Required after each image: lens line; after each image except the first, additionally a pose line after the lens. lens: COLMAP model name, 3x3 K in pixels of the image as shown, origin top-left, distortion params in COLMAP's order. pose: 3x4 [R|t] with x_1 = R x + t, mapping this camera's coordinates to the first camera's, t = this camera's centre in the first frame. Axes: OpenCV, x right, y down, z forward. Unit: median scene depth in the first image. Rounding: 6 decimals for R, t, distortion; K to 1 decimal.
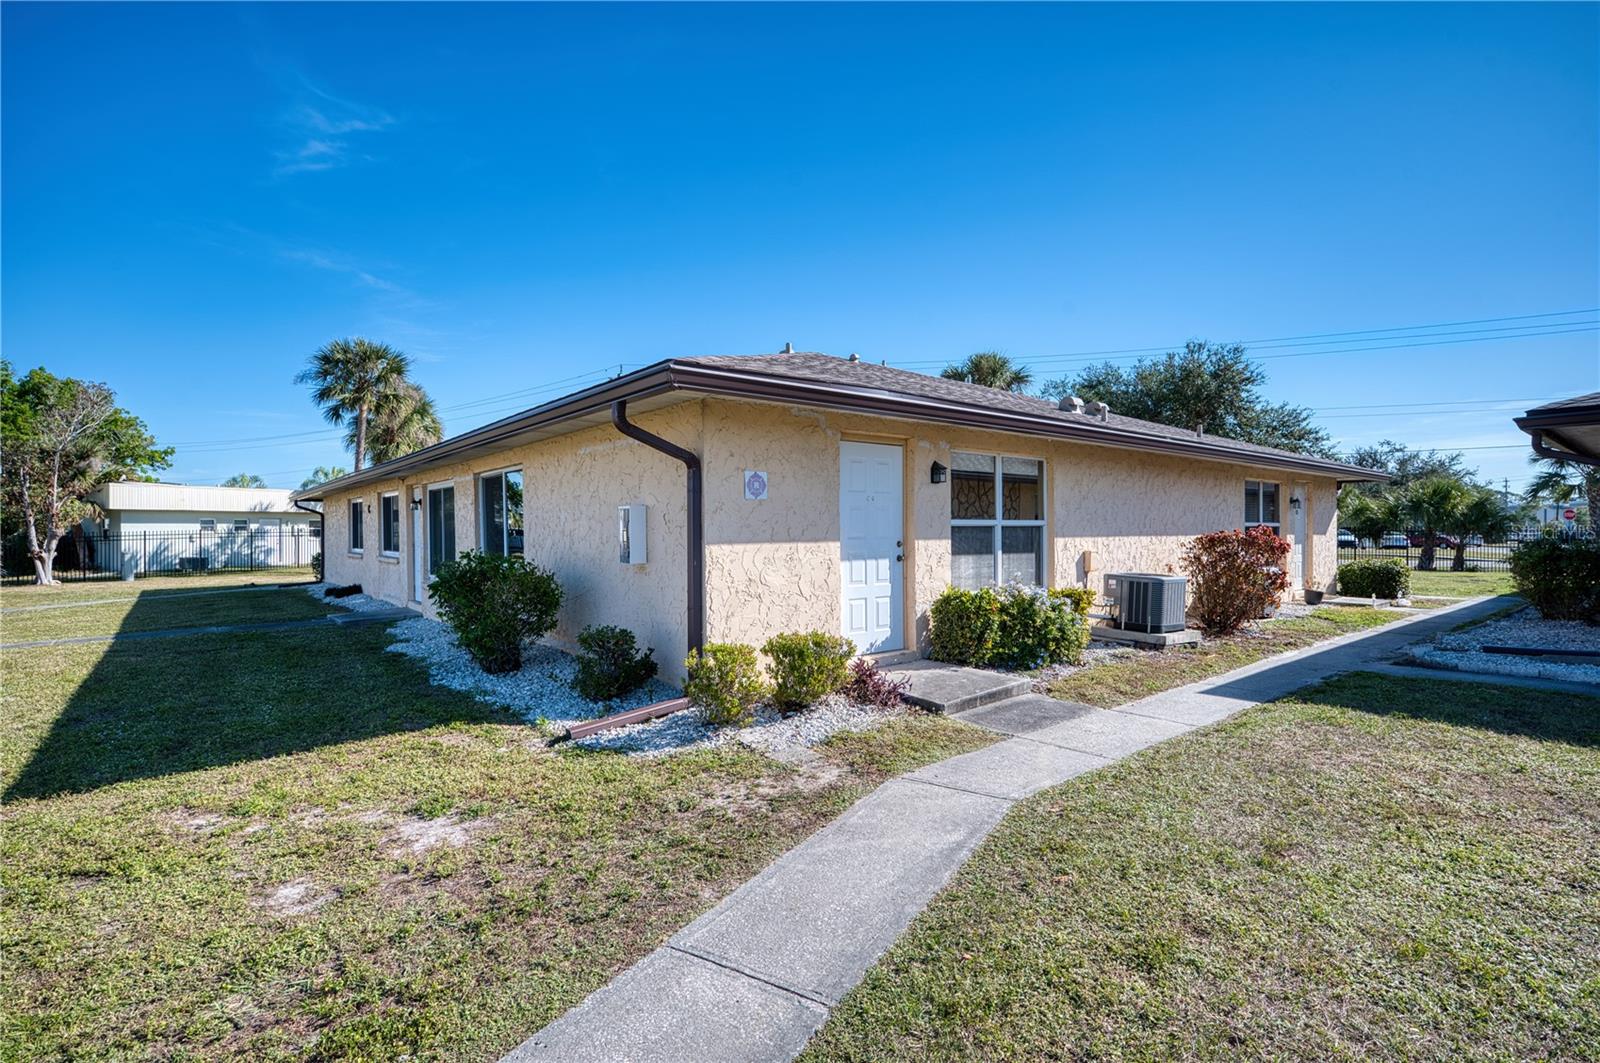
lens RADIAL K [[775.9, 0, 803.0], [0, 775.9, 534.1], [0, 0, 1]] dist [-0.001246, -0.000015]
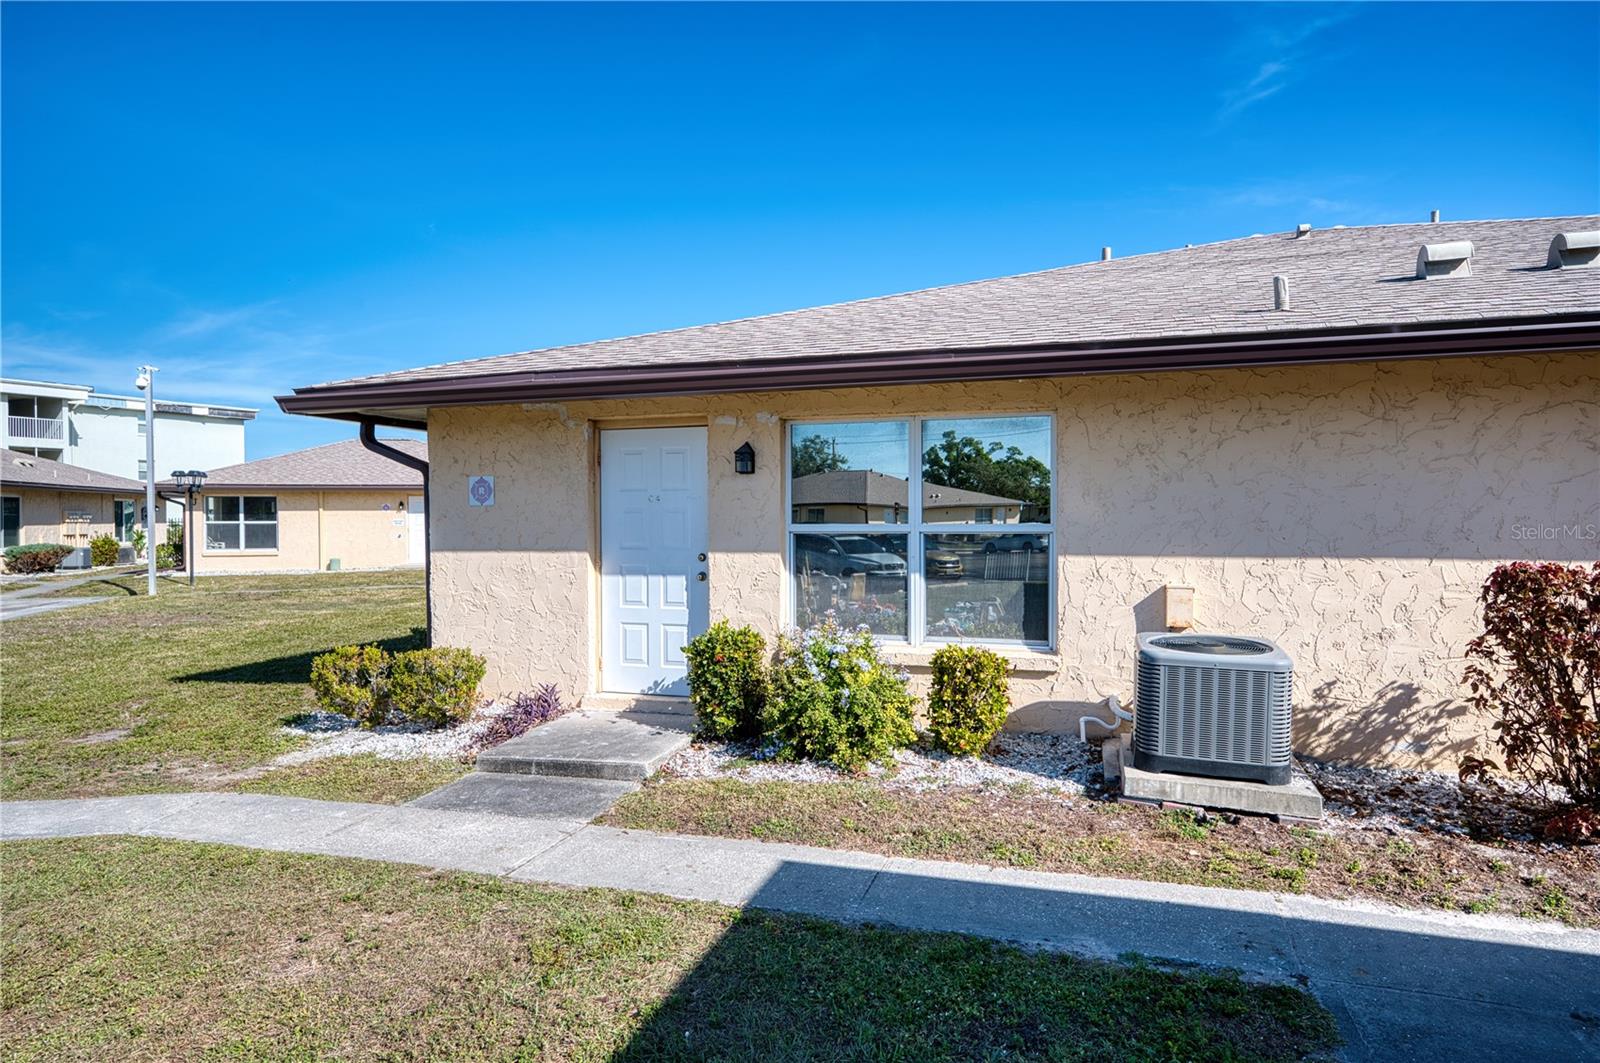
lens RADIAL K [[919.4, 0, 802.9], [0, 919.4, 534.1], [0, 0, 1]] dist [0.004567, -0.000147]
pose [[0.545029, 0.018445, -0.838214, 0.964596], [-0.002507, 0.999789, 0.020370, -0.029577], [0.838414, -0.009001, 0.544960, 0.624307]]
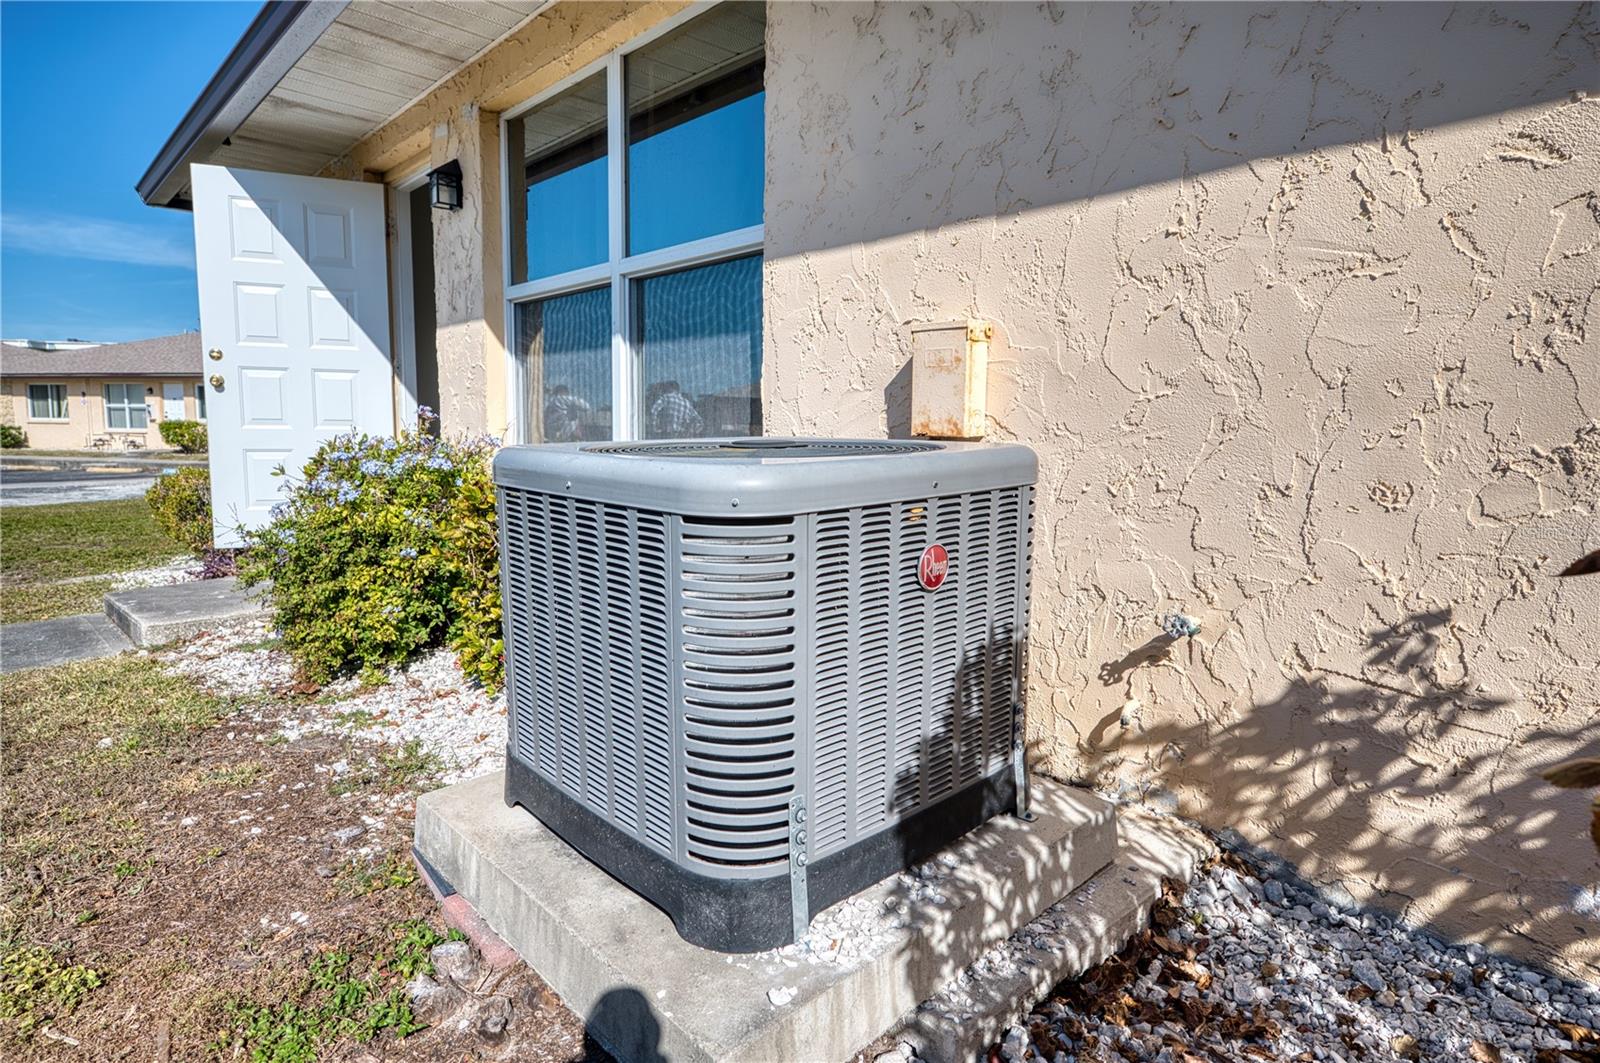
lens RADIAL K [[870.7, 0, 796.9], [0, 870.7, 528.6], [0, 0, 1]] dist [0.002687, 0.000475]
pose [[0.058373, 0.141093, -0.988274, 0.766508], [0.007693, 0.989869, 0.141775, 0.052371], [0.998265, -0.015879, 0.056696, 1.243348]]
